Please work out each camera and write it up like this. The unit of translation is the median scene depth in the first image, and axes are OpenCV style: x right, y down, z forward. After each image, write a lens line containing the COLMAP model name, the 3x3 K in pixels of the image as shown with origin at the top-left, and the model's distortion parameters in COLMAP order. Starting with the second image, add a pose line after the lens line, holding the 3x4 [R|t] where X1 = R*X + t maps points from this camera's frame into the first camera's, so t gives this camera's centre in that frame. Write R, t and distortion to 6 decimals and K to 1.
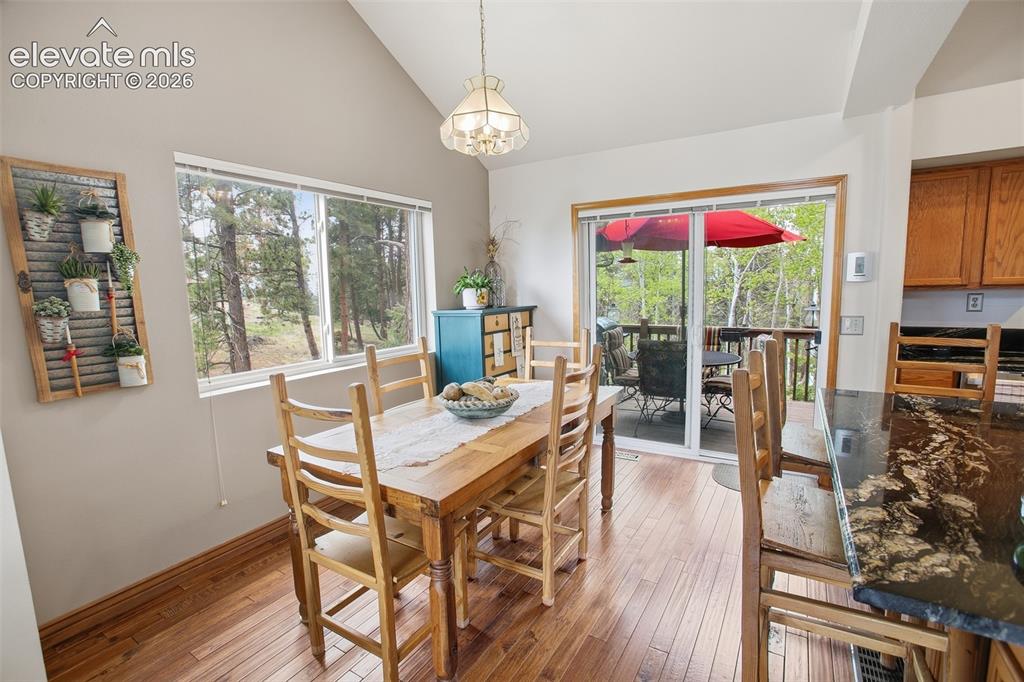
lens RADIAL K [[470.1, 0, 514.8], [0, 470.1, 346.0], [0, 0, 1]] dist [-0.074638, 0.028320]
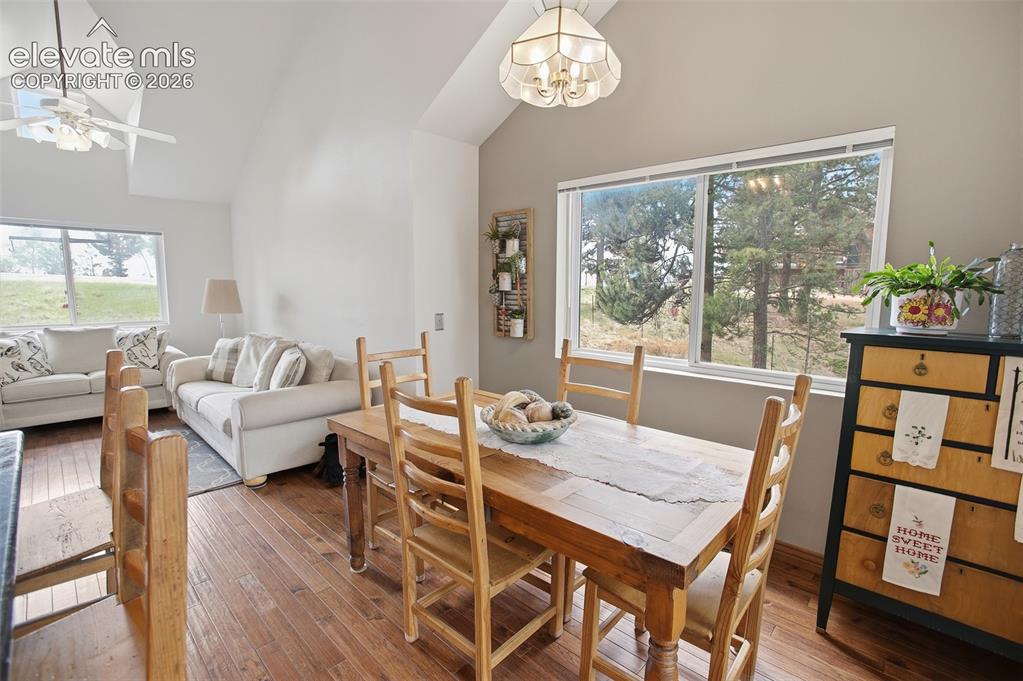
lens RADIAL K [[469.7, 0, 514.3], [0, 469.7, 345.5], [0, 0, 1]] dist [-0.074638, 0.028320]
pose [[-0.206772, 0.142843, -0.967906, 0.446437], [-0.126457, 0.977085, 0.171212, -0.094050], [0.970182, 0.157800, -0.183970, 0.704117]]
